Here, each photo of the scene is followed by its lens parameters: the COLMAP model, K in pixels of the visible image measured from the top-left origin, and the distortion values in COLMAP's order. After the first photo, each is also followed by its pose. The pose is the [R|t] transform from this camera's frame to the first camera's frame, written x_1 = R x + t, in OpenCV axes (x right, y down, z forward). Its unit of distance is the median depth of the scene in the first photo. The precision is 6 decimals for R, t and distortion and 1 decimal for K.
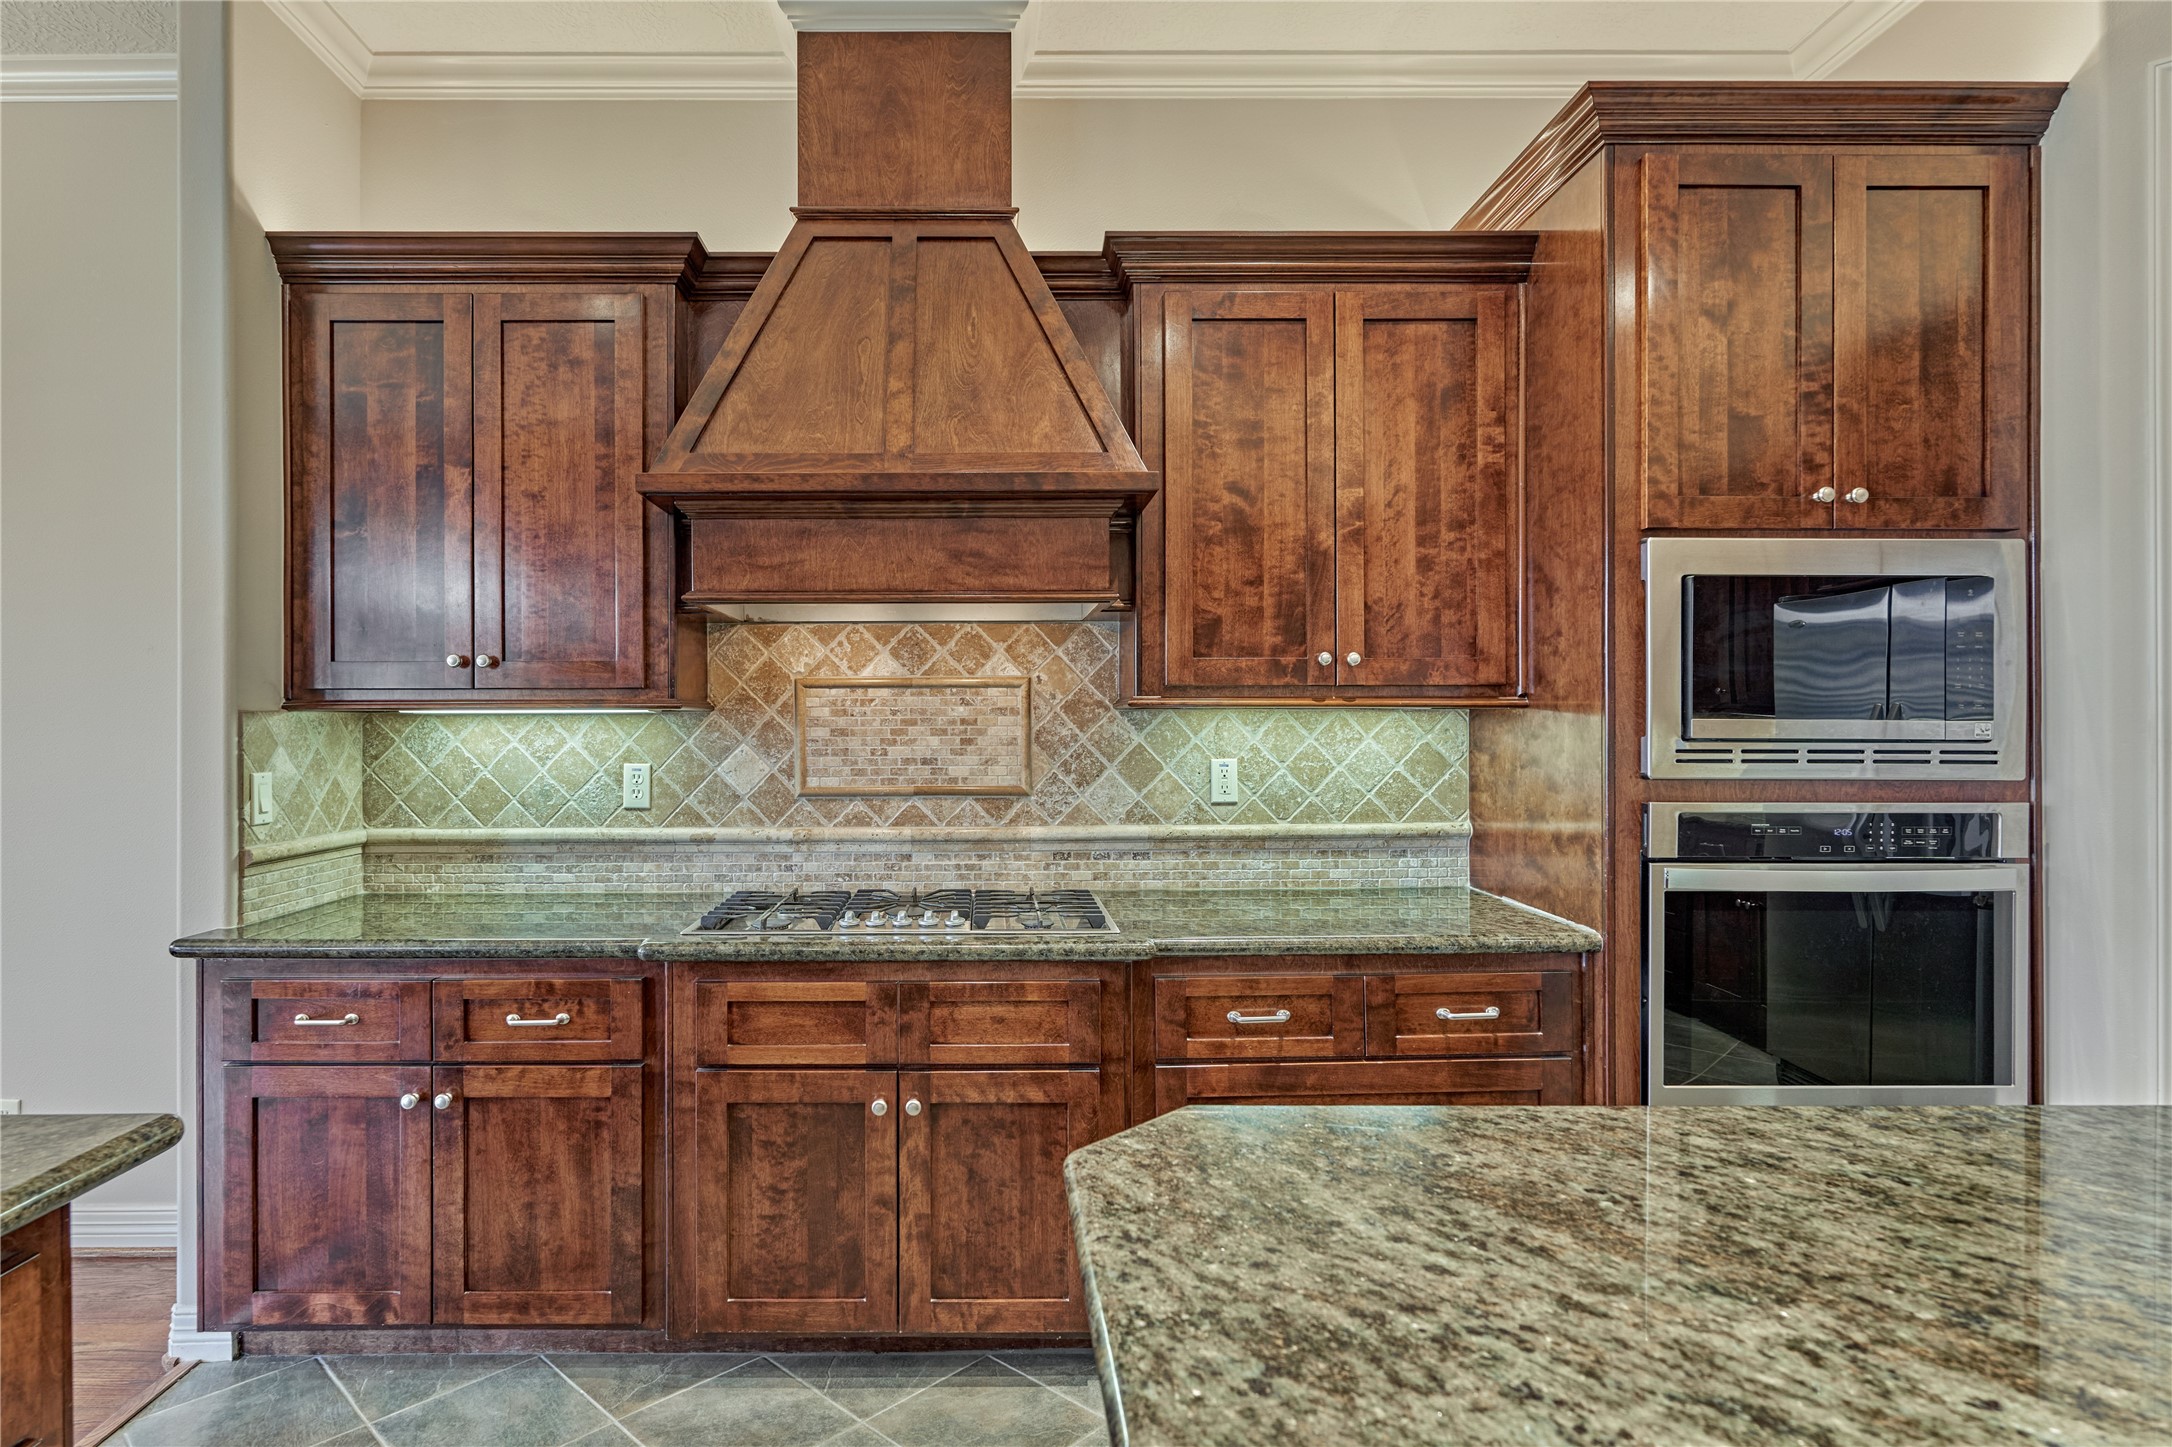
lens RADIAL K [[1160.5, 0, 983.1], [0, 1160.5, 722.3], [0, 0, 1]] dist [-0.002257, -0.000902]
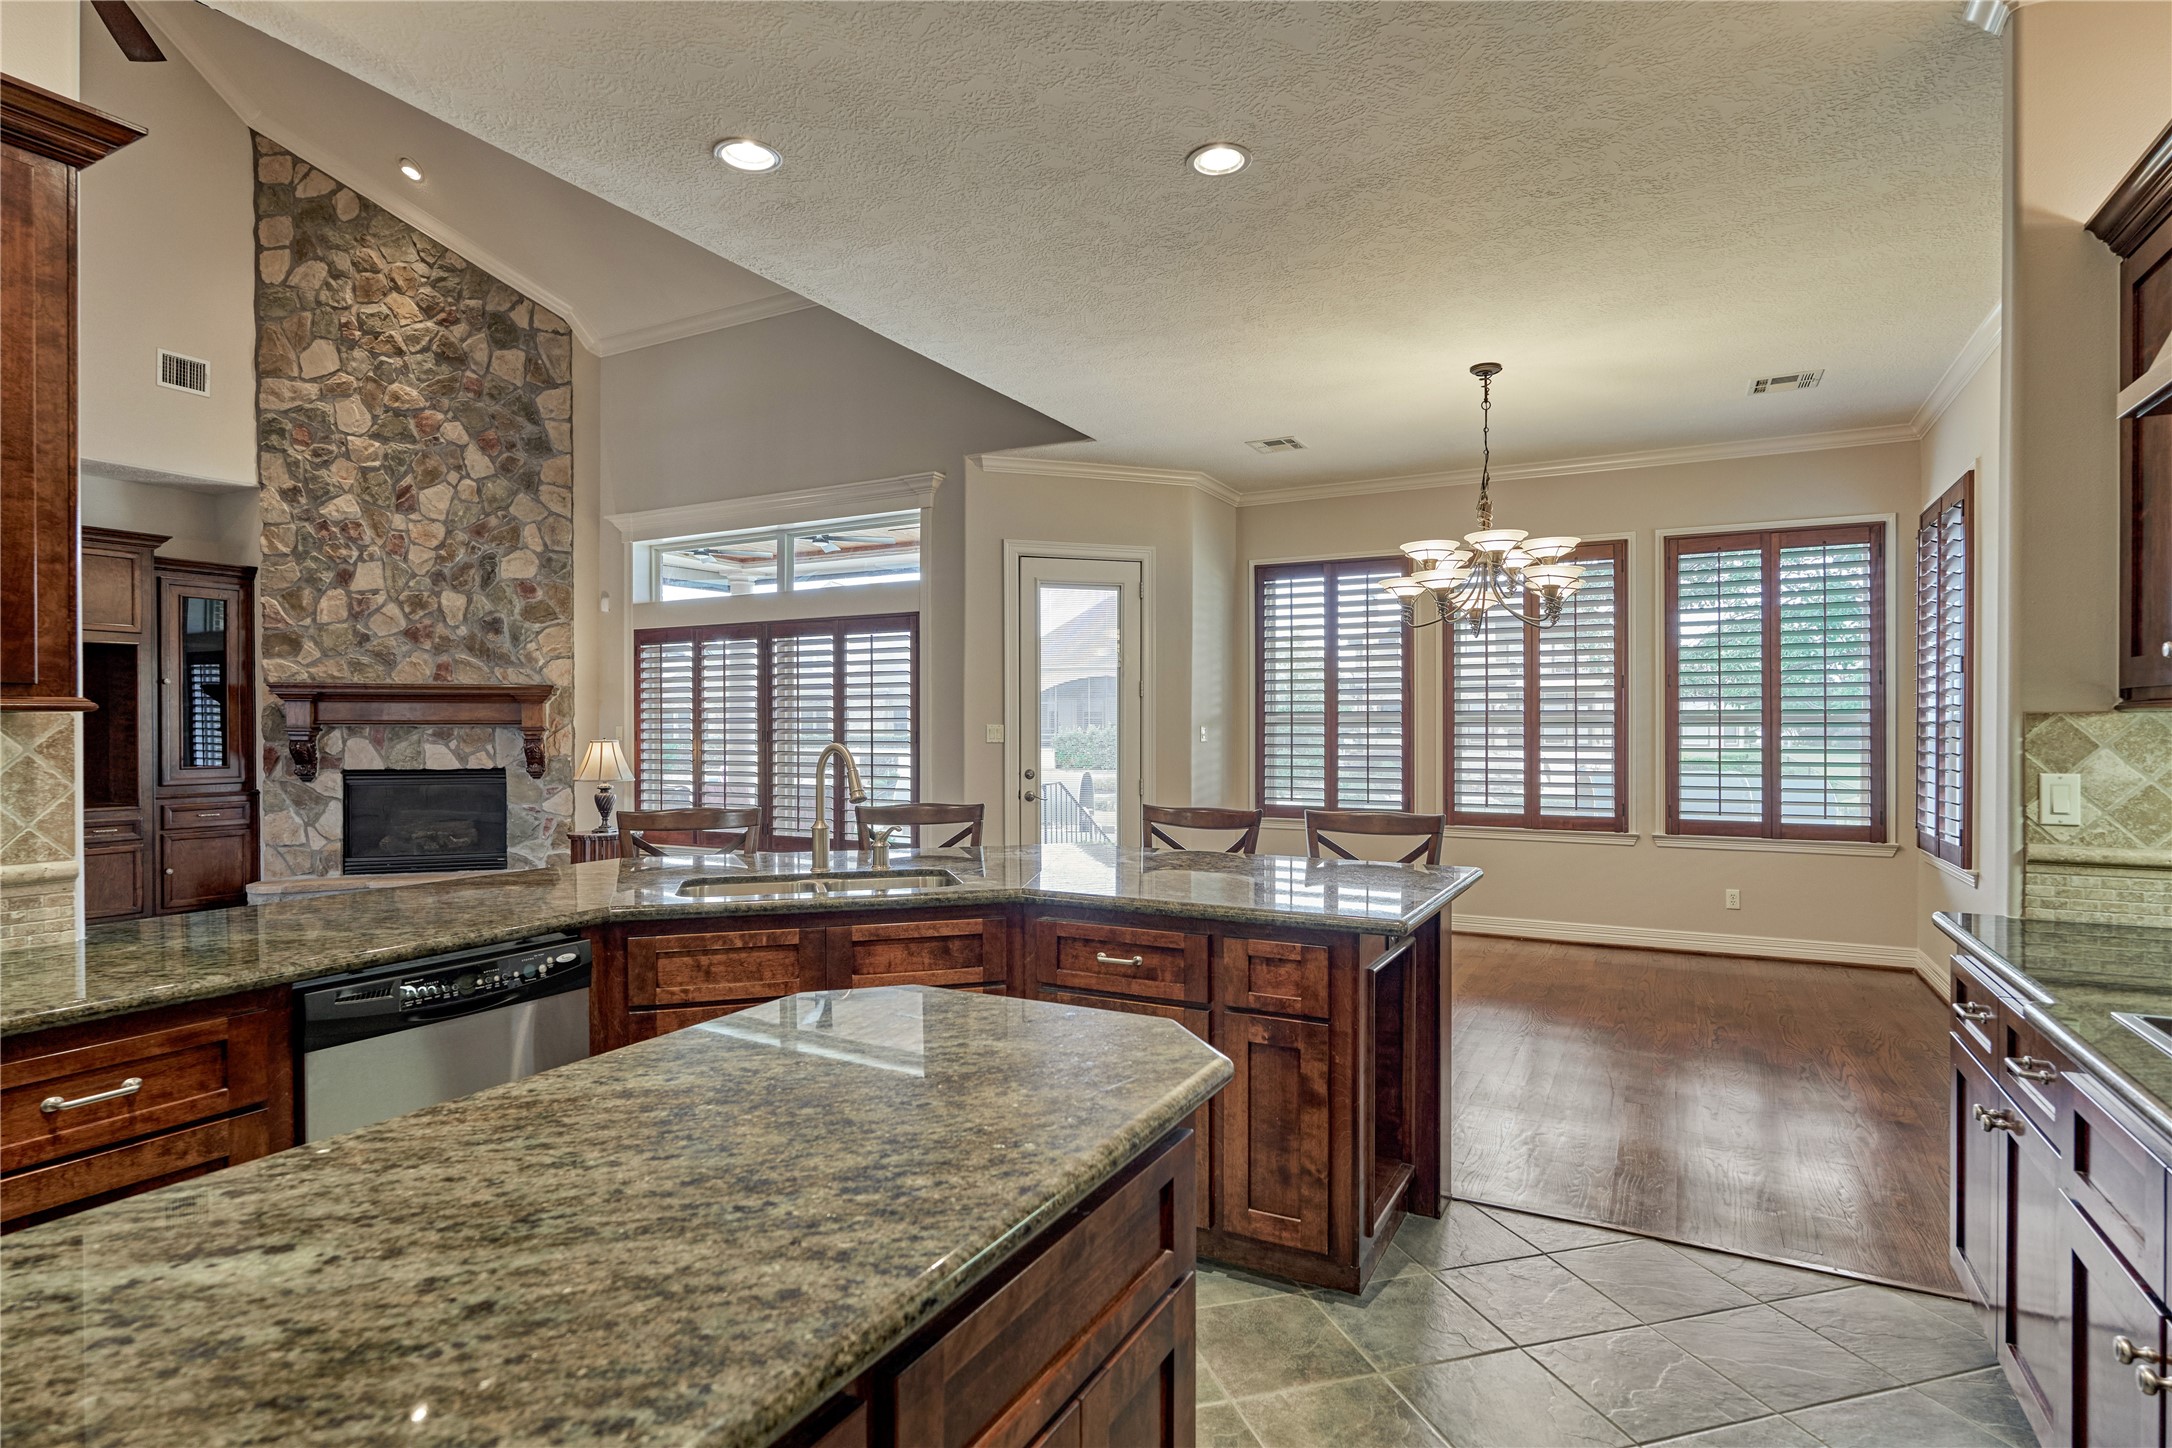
lens RADIAL K [[1102.2, 0, 1089.1], [0, 1102.2, 731.8], [0, 0, 1]] dist [-0.002839, 0.000452]
pose [[-0.473683, 0.009412, -0.880645, 0.589782], [0.001226, 0.999949, 0.010027, -0.003402], [0.880694, 0.003670, -0.473671, 0.681807]]
